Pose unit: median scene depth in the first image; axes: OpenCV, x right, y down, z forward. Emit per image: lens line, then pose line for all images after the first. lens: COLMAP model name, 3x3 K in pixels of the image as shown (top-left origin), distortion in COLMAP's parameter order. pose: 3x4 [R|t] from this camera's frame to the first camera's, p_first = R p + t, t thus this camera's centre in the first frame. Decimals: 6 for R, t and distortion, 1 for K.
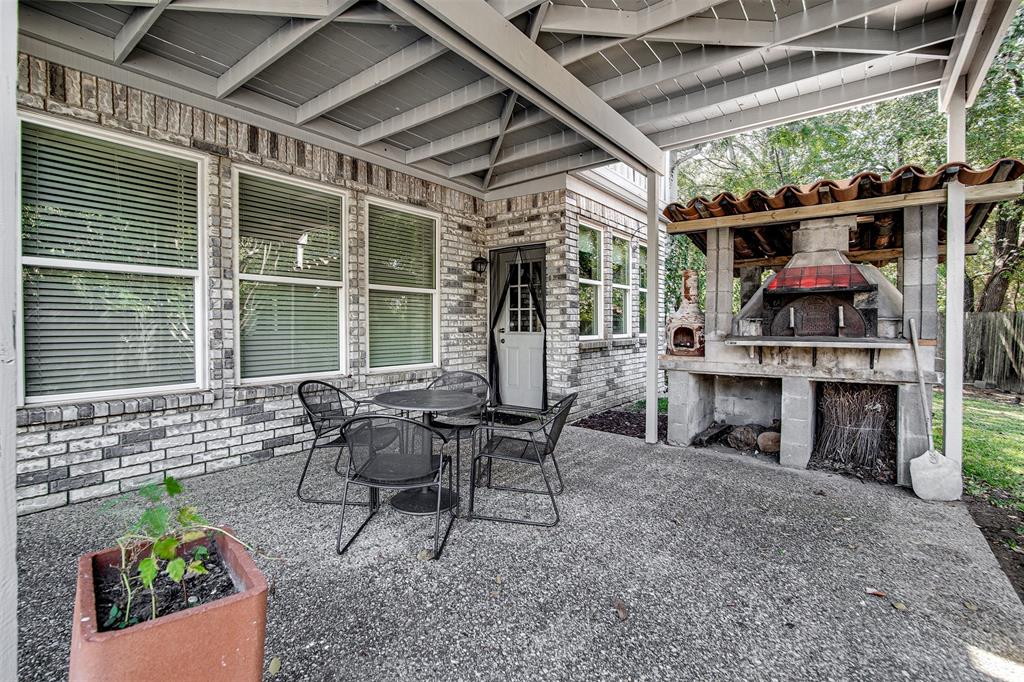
lens RADIAL K [[467.2, 0, 506.9], [0, 467.2, 335.2], [0, 0, 1]] dist [-0.002820, -0.000536]
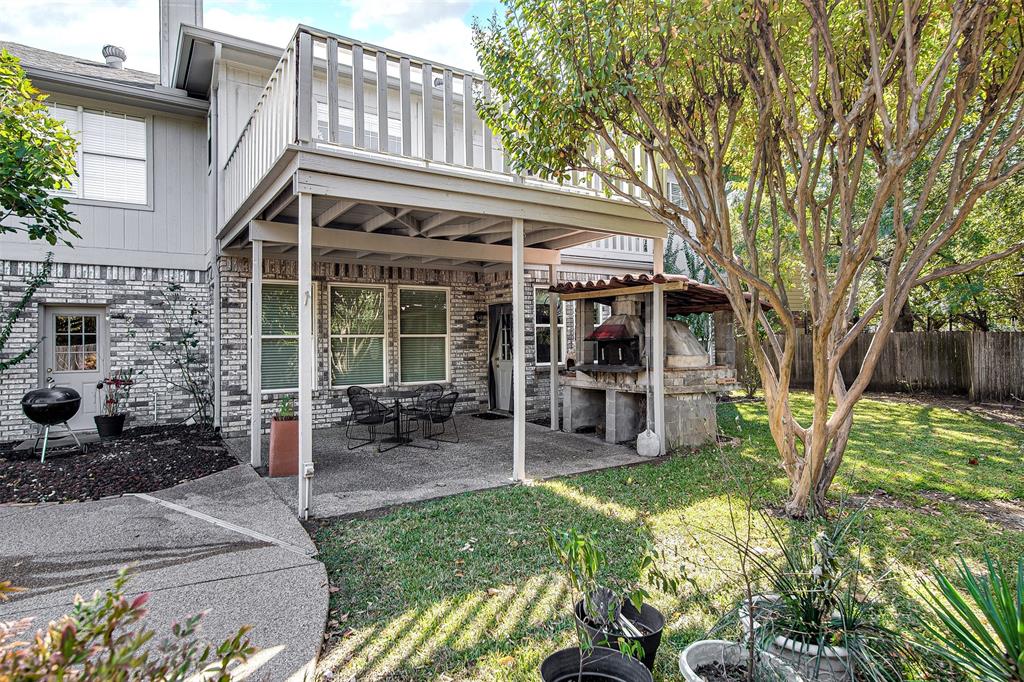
lens RADIAL K [[580.4, 0, 513.9], [0, 580.4, 336.8], [0, 0, 1]] dist [0.001384, -0.000499]
pose [[0.944021, -0.015060, -0.329541, 0.869691], [0.006549, 0.999616, -0.026921, -0.040705], [0.329820, 0.023256, 0.943757, -0.970882]]
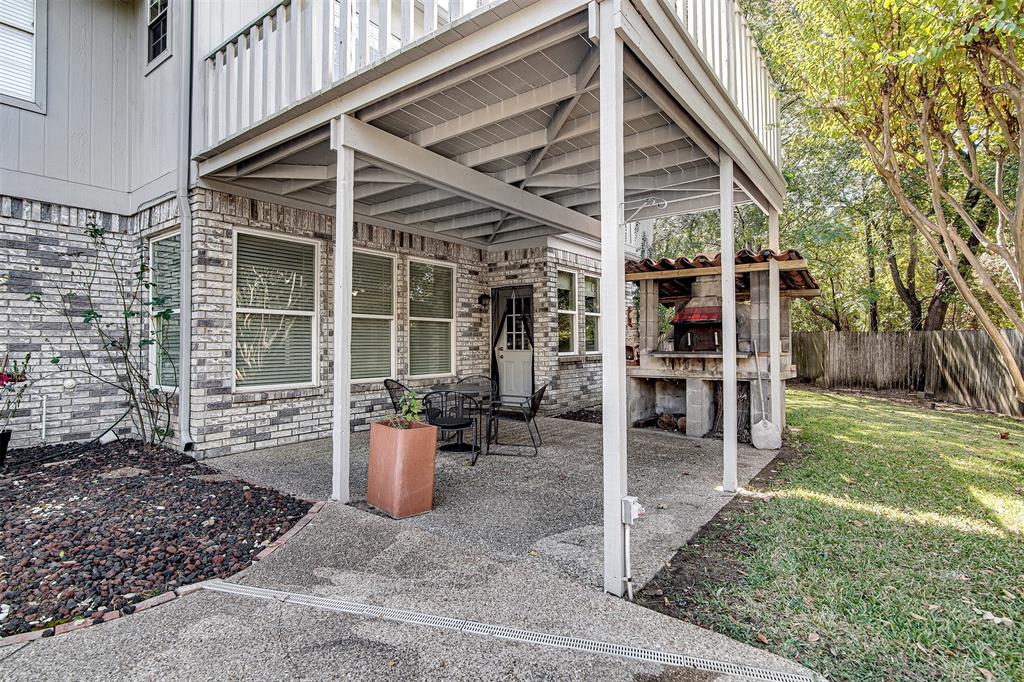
lens RADIAL K [[517.3, 0, 508.0], [0, 517.3, 335.2], [0, 0, 1]] dist [-0.006585, -0.000228]
pose [[0.999857, -0.004266, 0.016368, -0.019495], [0.004892, 0.999251, -0.038378, 0.010577], [-0.016192, 0.038453, 0.999129, -0.619027]]
